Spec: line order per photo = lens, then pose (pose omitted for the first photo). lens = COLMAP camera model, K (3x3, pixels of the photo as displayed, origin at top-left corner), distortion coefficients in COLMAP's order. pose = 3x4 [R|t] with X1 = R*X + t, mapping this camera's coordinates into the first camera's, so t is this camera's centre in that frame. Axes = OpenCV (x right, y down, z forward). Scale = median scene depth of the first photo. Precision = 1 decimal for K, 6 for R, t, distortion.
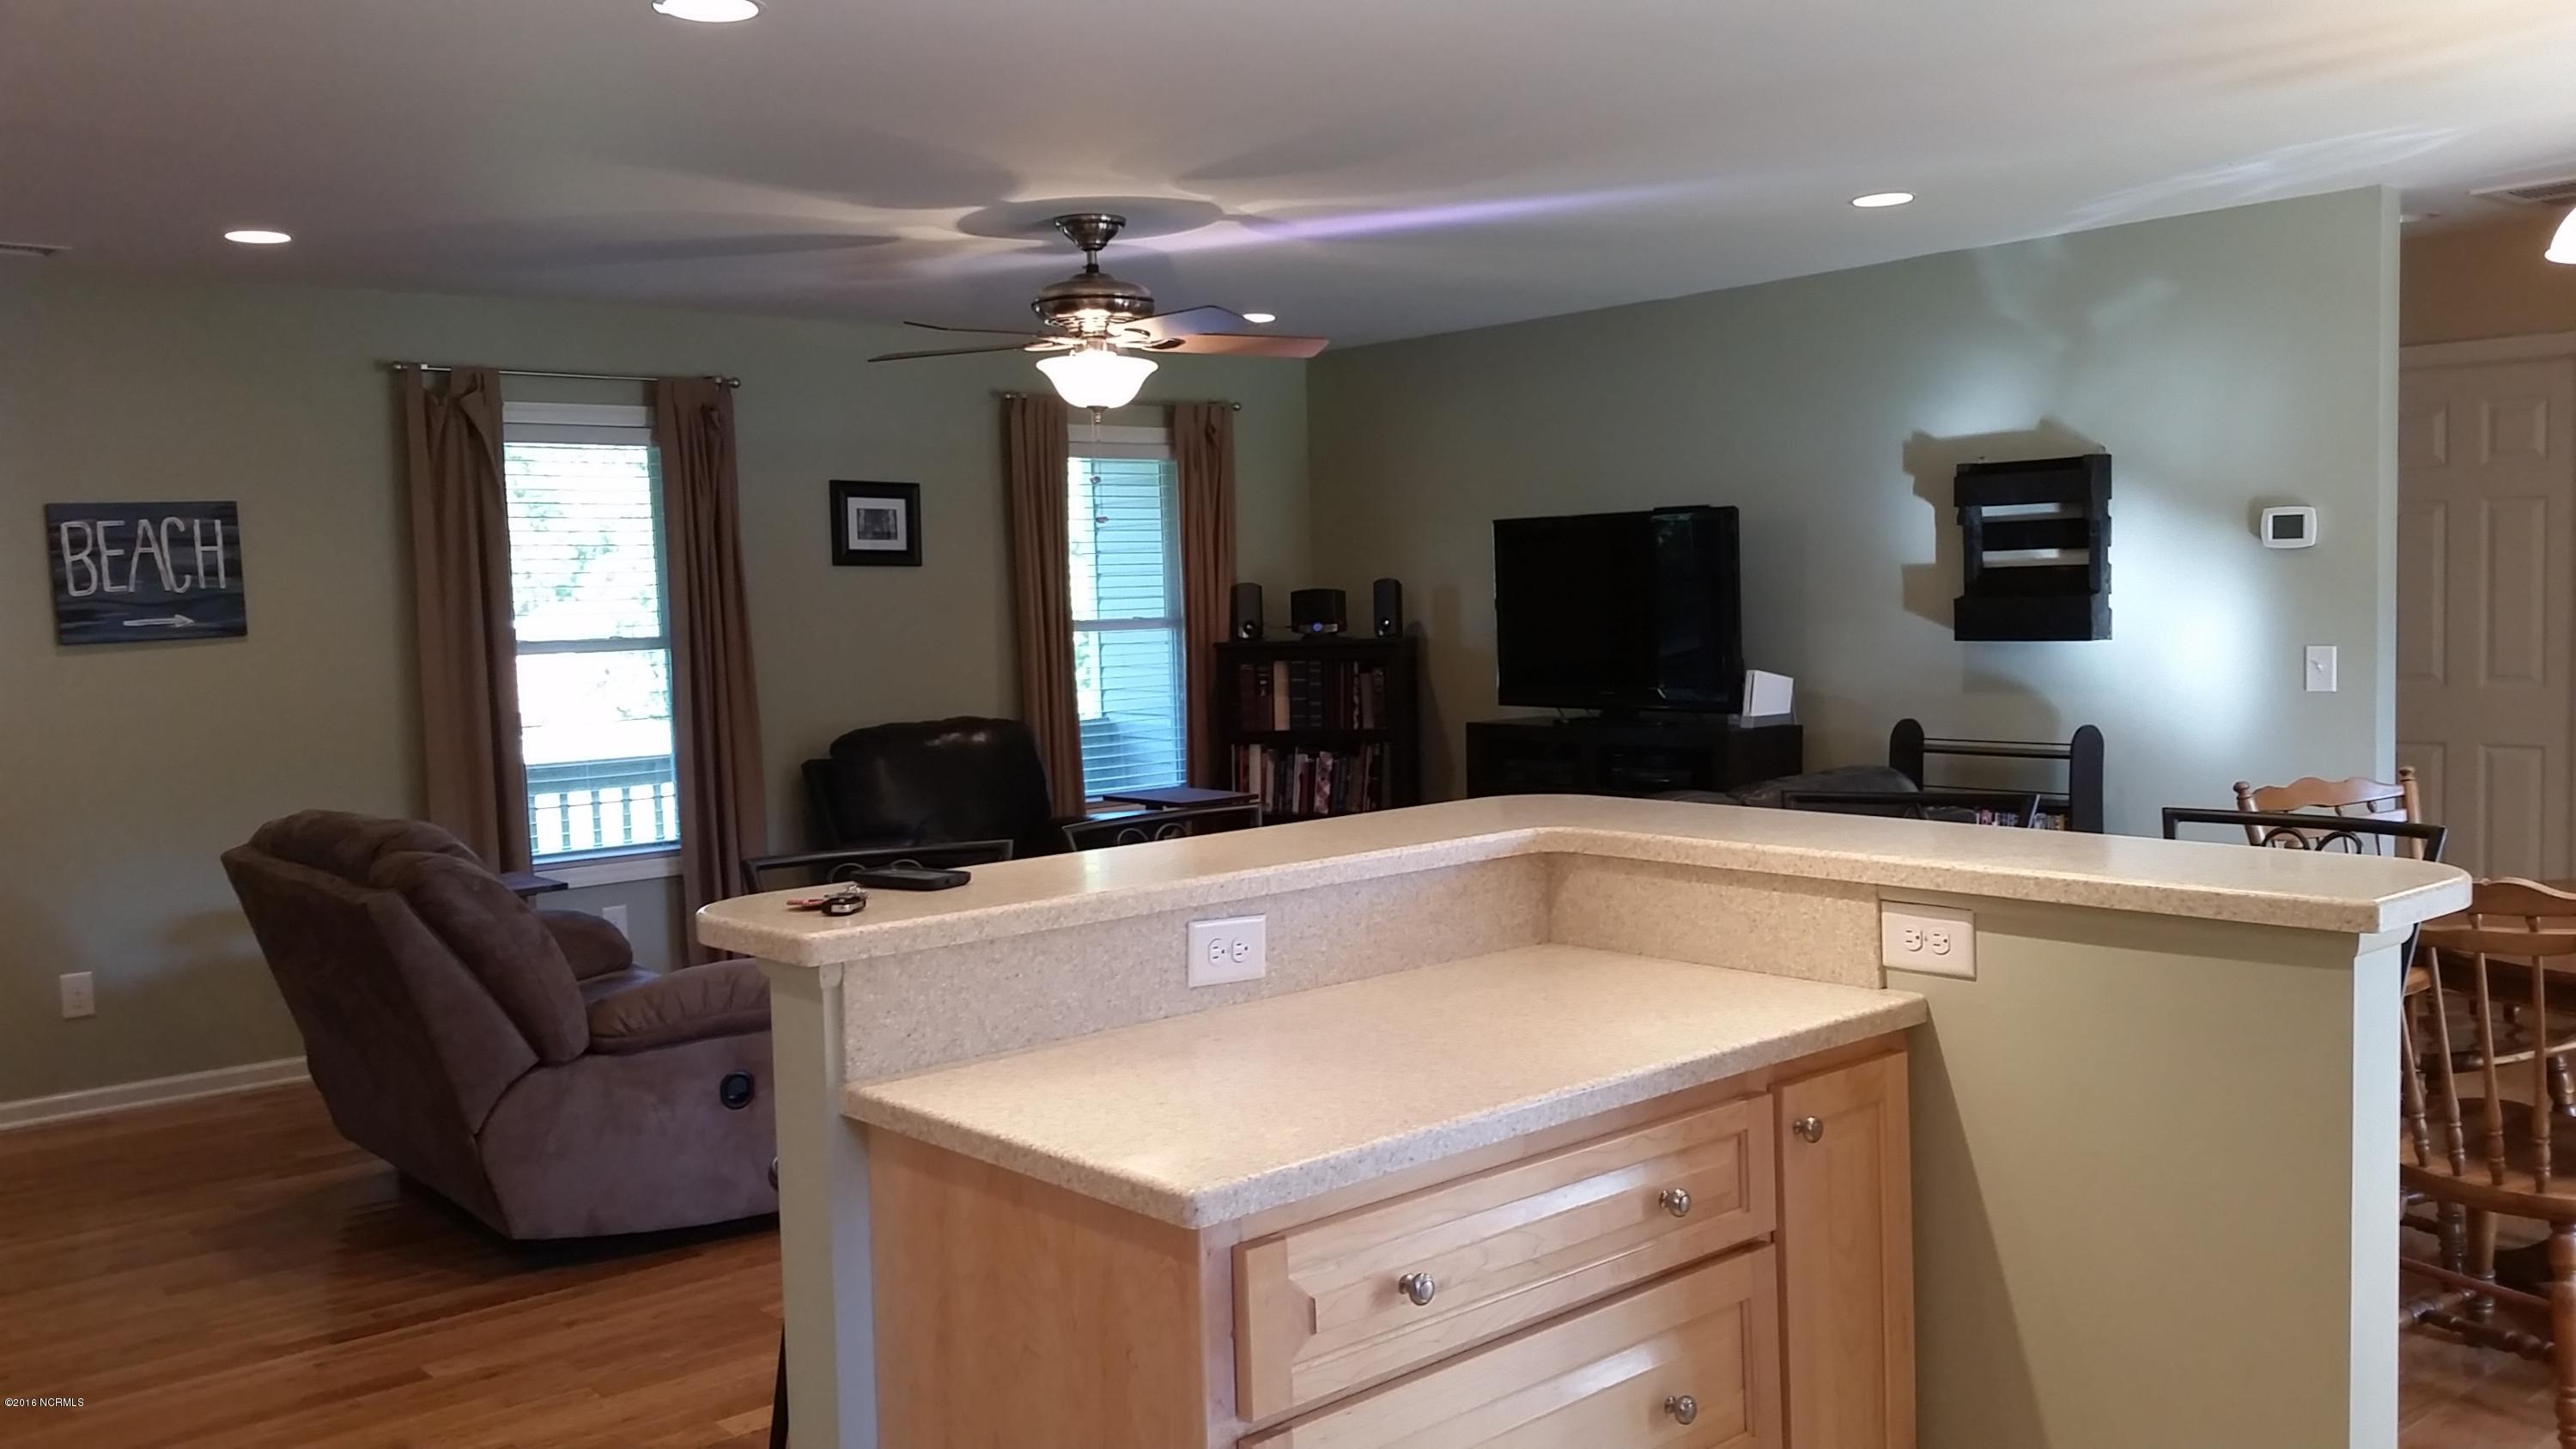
lens RADIAL K [[2114.1, 0, 1303.4], [0, 2114.1, 718.3], [0, 0, 1]] dist [0.118713, -0.204036]
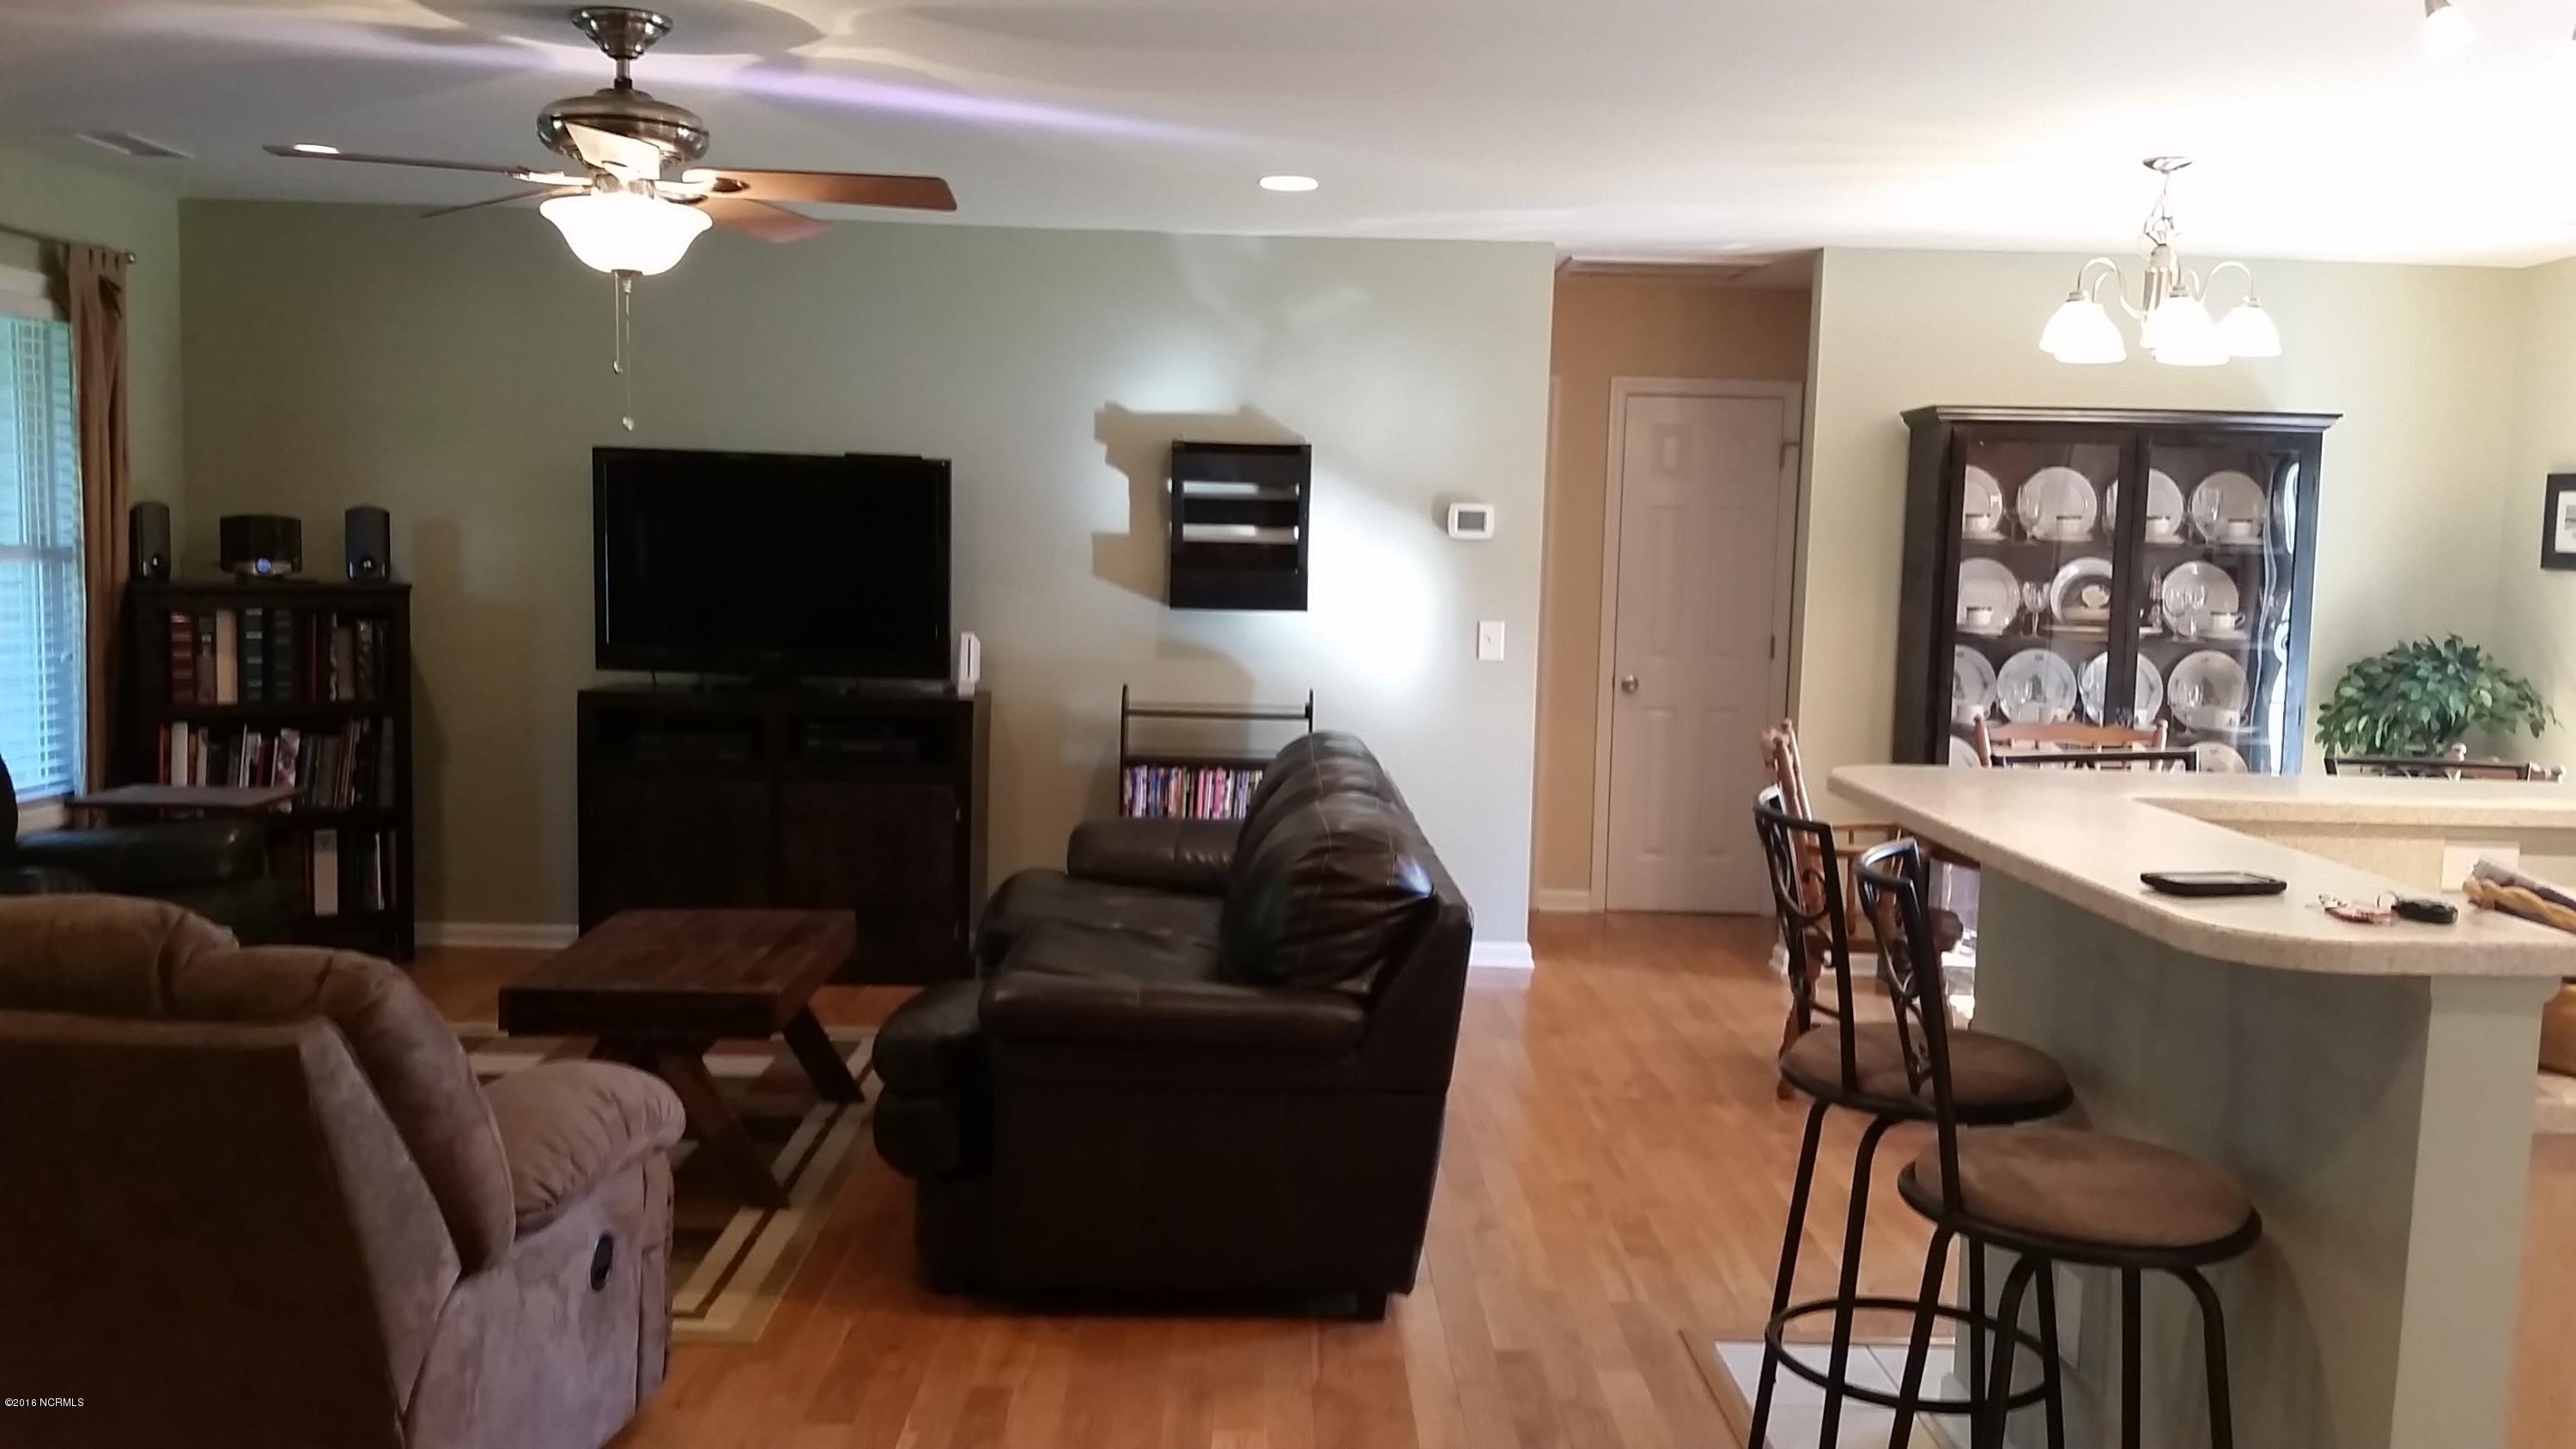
lens RADIAL K [[2114.1, 0, 1284.7], [0, 2114.1, 743.6], [0, 0, 1]] dist [0.118713, -0.204036]
pose [[0.642022, -0.029329, 0.766125, -0.460820], [0.004252, 0.999389, 0.034695, -0.006292], [-0.766675, -0.019018, 0.641754, 0.295673]]
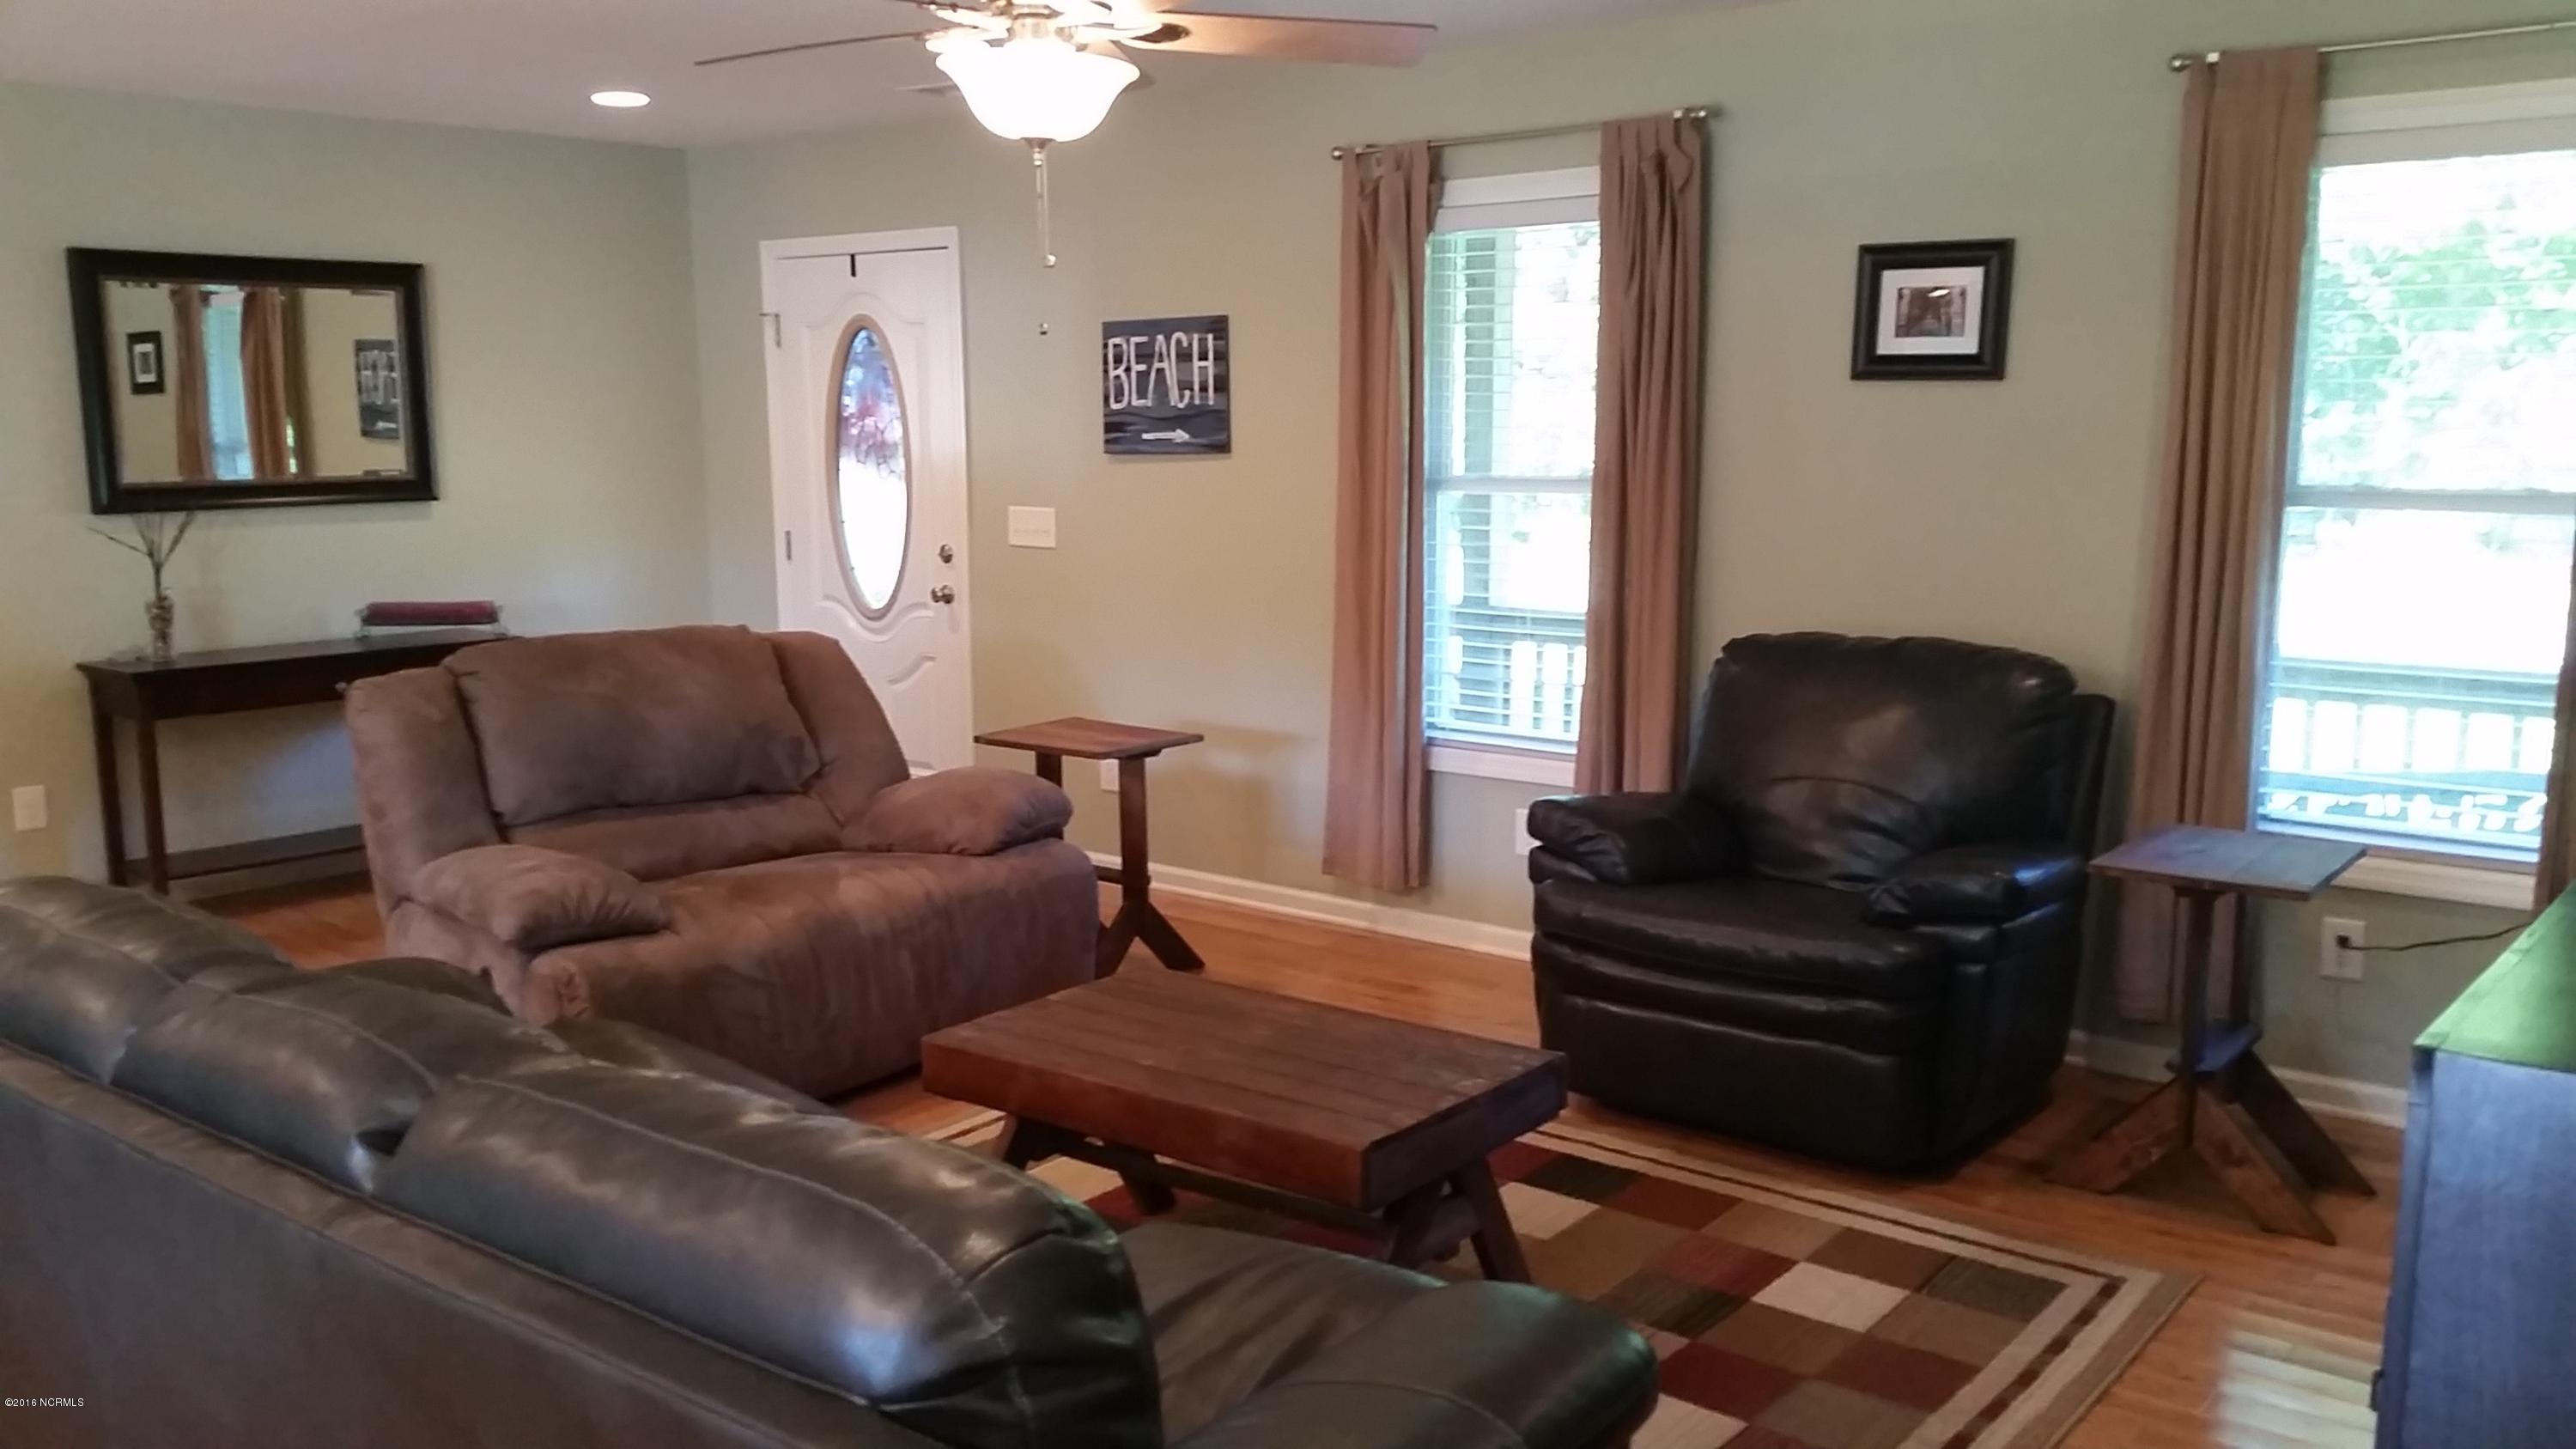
lens RADIAL K [[2114.1, 0, 1304.1], [0, 2114.1, 737.4], [0, 0, 1]] dist [0.118713, -0.204036]
pose [[0.163539, 0.180652, -0.969856, 0.465237], [-0.060295, 0.983083, 0.172949, -0.077821], [0.984693, 0.030193, 0.171664, 0.842774]]
